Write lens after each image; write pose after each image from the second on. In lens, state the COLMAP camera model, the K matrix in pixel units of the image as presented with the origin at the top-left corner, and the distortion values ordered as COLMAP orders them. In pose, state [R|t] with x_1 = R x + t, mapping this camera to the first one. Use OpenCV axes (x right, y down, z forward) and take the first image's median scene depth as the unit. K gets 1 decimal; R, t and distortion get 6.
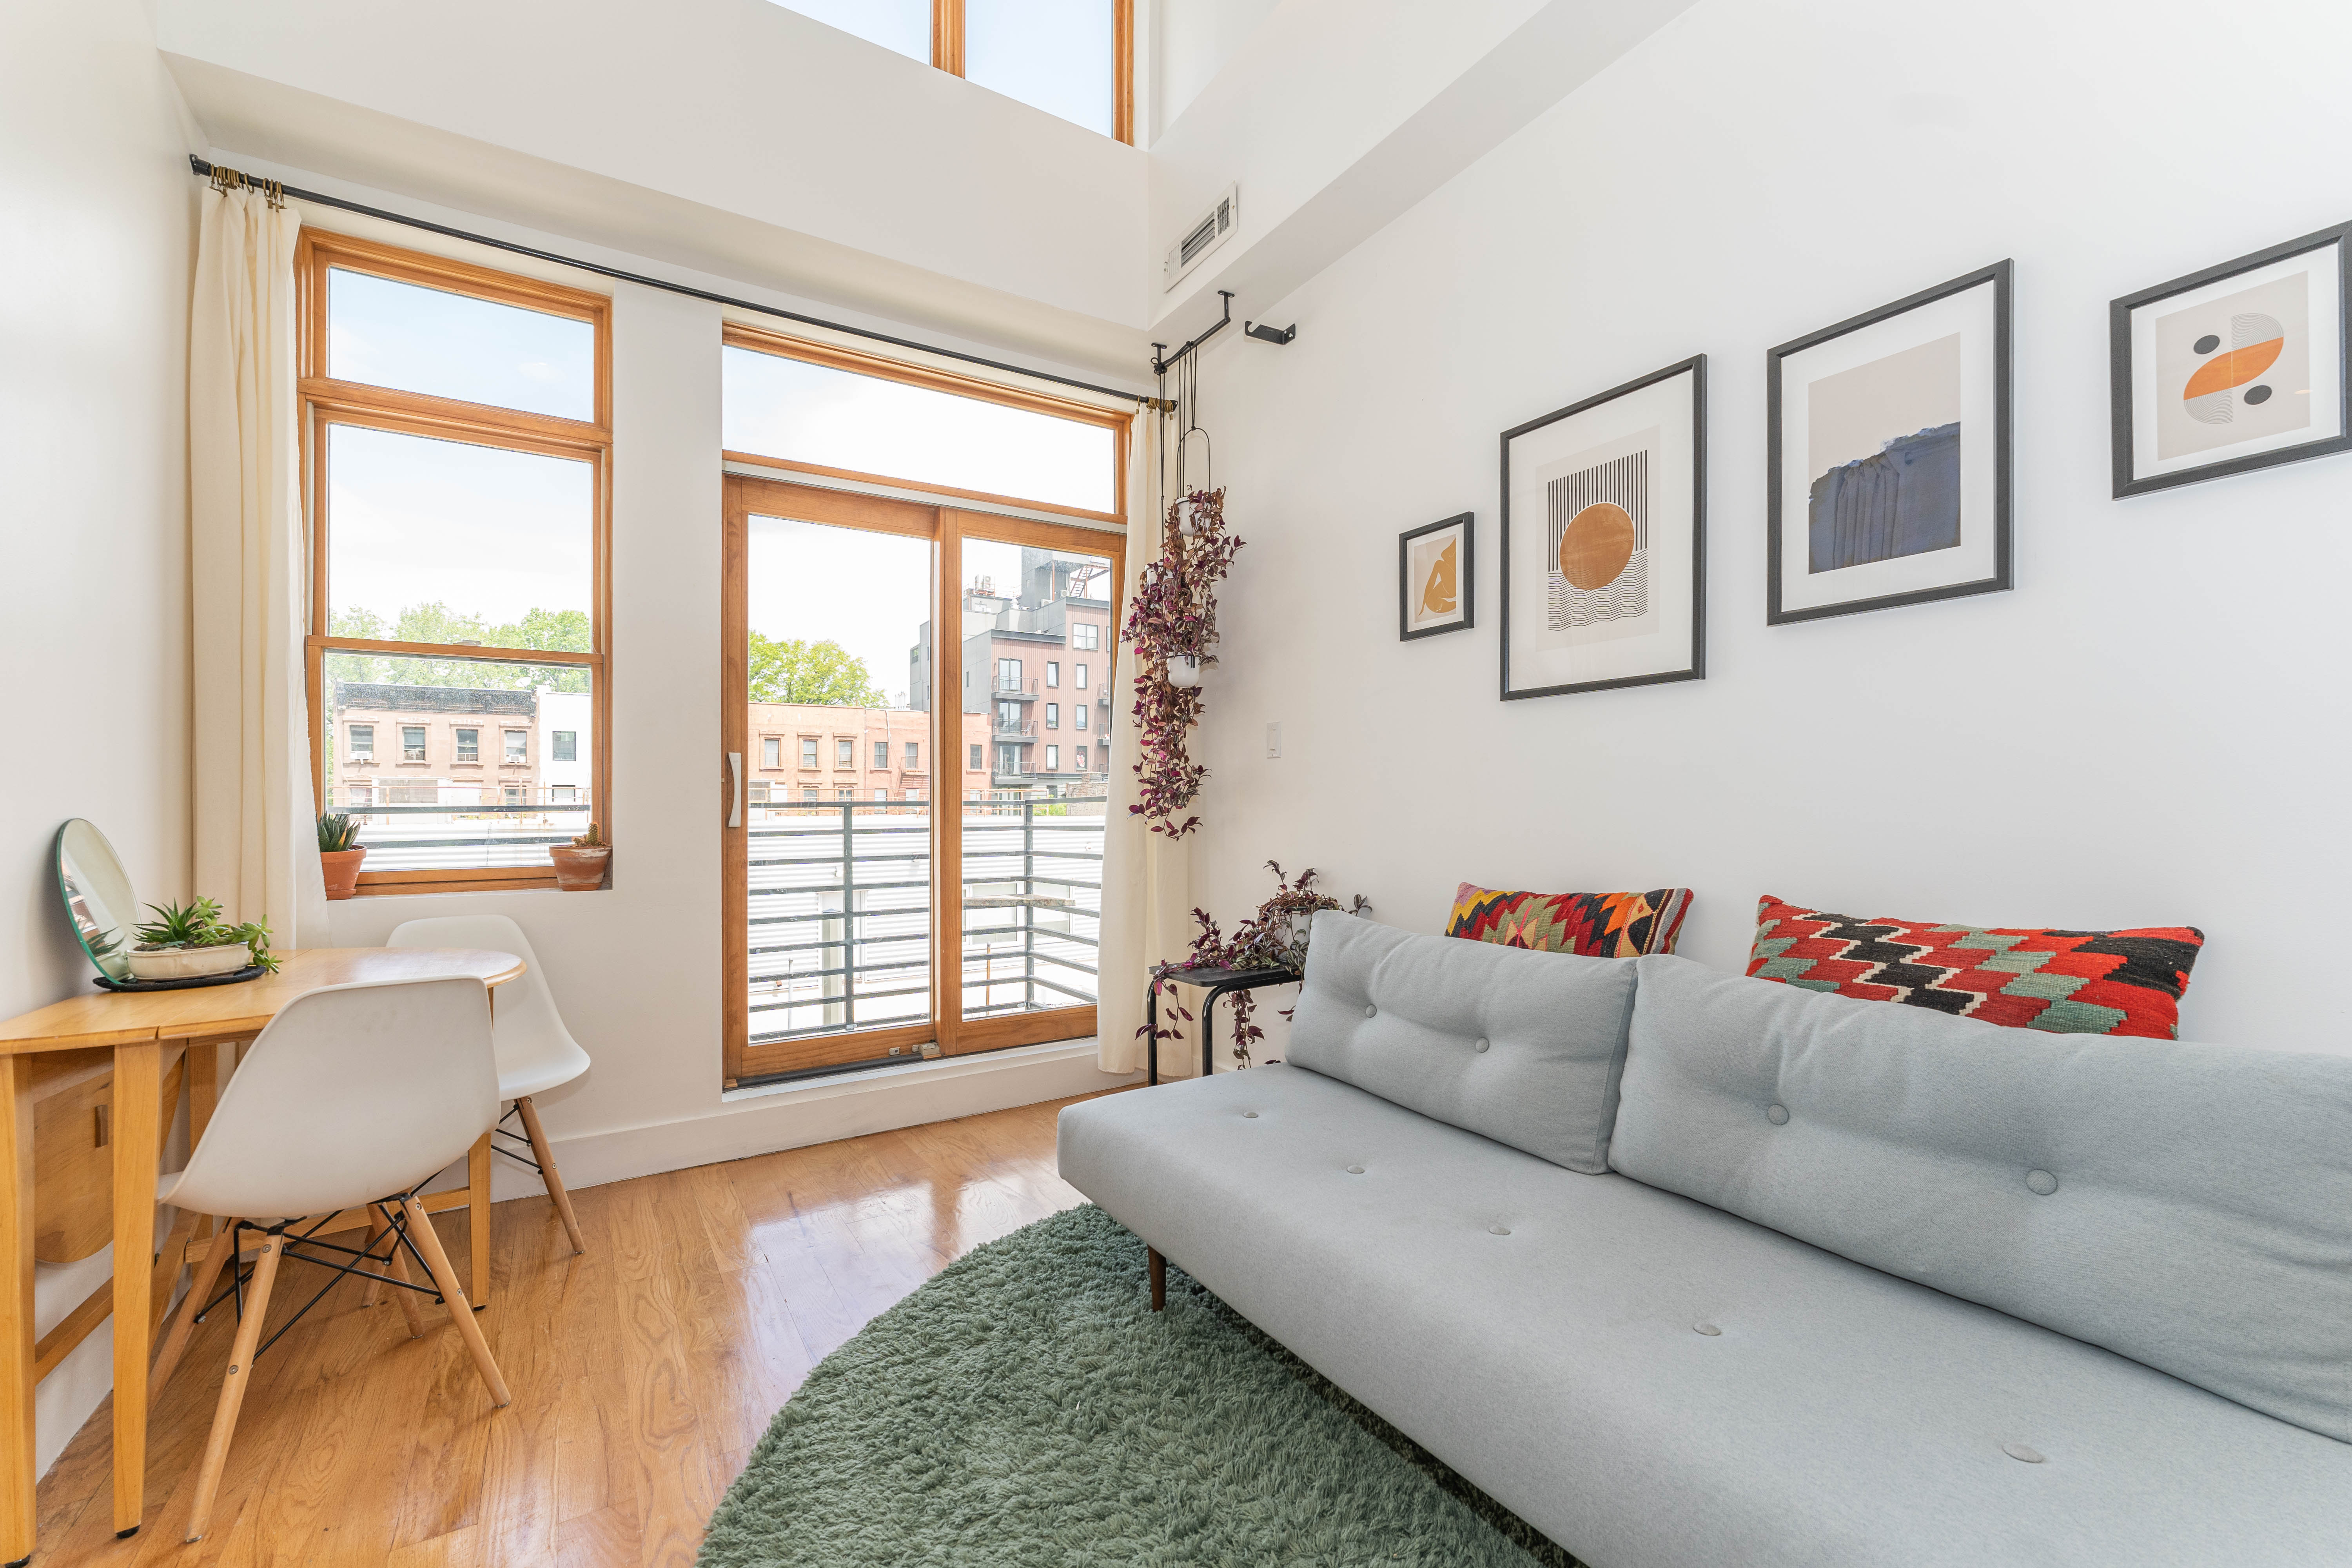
lens RADIAL K [[967.1, 0, 1208.0], [0, 967.1, 825.1], [0, 0, 1]] dist [0.000703, -0.000415]
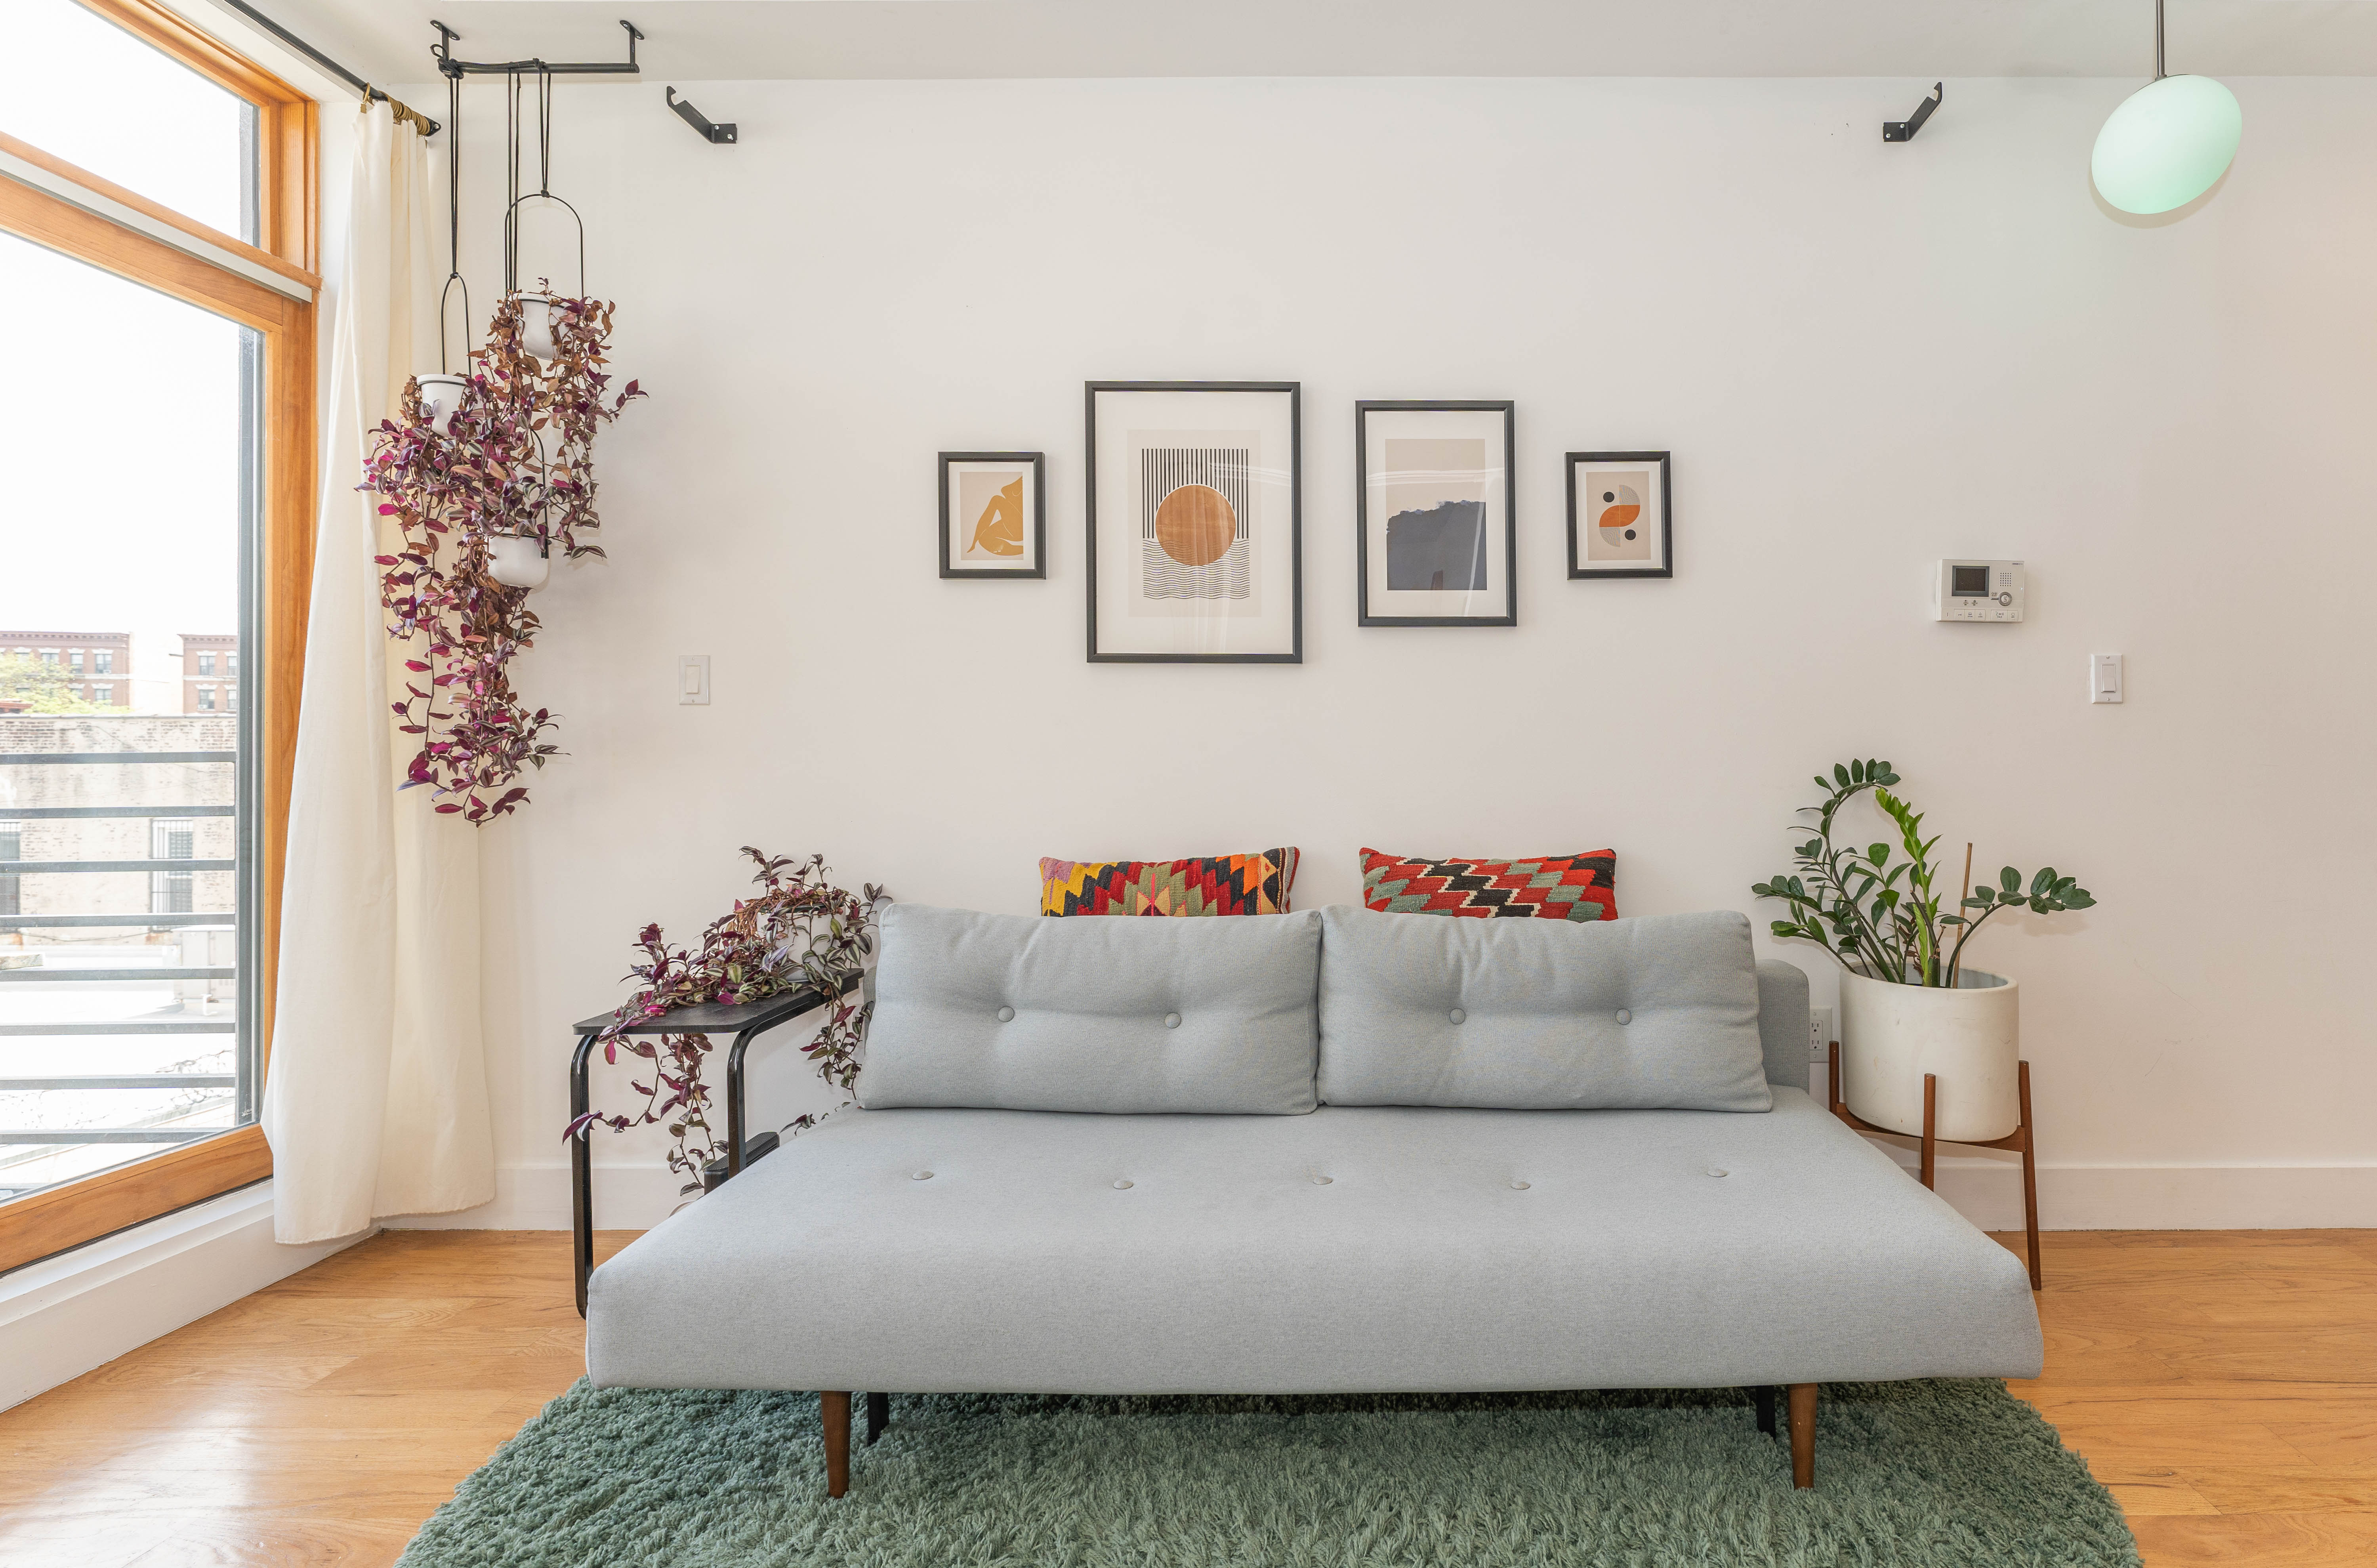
lens RADIAL K [[1097.0, 0, 1202.7], [0, 1097.0, 772.0], [0, 0, 1]] dist [0.001560, -0.001255]
pose [[0.555167, 0.005203, 0.831722, -0.529497], [0.013650, 0.999789, -0.015366, -0.002946], [-0.831627, 0.019883, 0.554979, 0.312648]]
